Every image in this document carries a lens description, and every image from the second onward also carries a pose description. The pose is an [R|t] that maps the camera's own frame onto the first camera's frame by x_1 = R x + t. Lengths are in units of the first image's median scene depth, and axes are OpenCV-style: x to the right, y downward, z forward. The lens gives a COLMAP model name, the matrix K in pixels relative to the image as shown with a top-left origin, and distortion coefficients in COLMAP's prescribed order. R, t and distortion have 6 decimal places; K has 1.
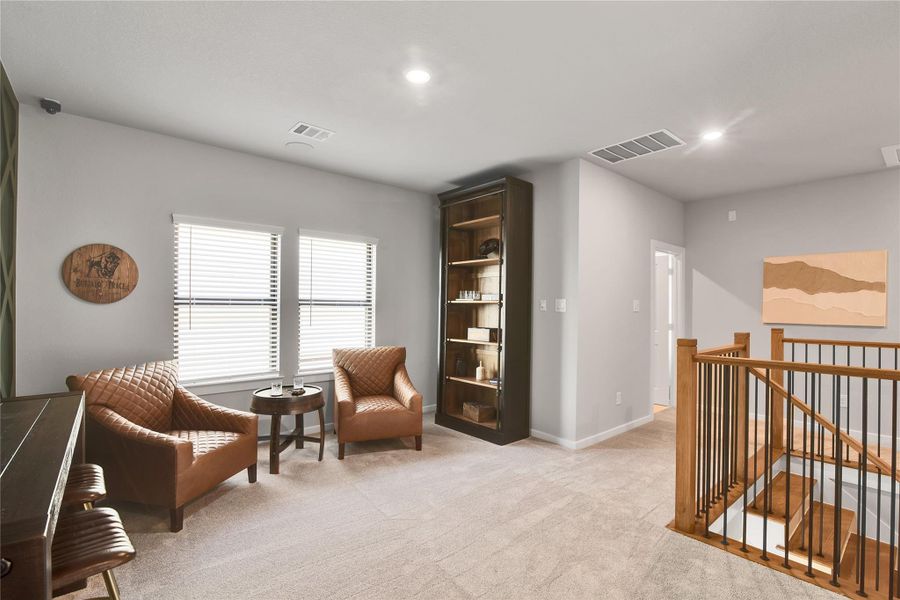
lens RADIAL K [[423.3, 0, 468.4], [0, 423.3, 306.7], [0, 0, 1]] dist [-0.000604, -0.000018]
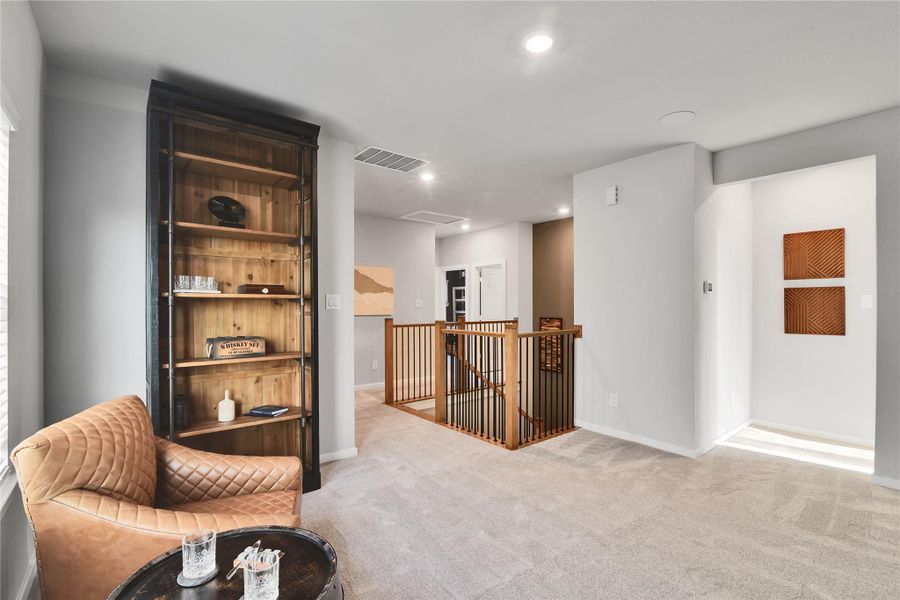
lens RADIAL K [[416.5, 0, 446.5], [0, 416.5, 305.6], [0, 0, 1]] dist [-0.013094, 0.000024]
pose [[0.047437, -0.009396, 0.998830, -0.652558], [-0.002103, 0.999953, 0.009507, -0.004163], [-0.998872, -0.002552, 0.047415, 0.751759]]
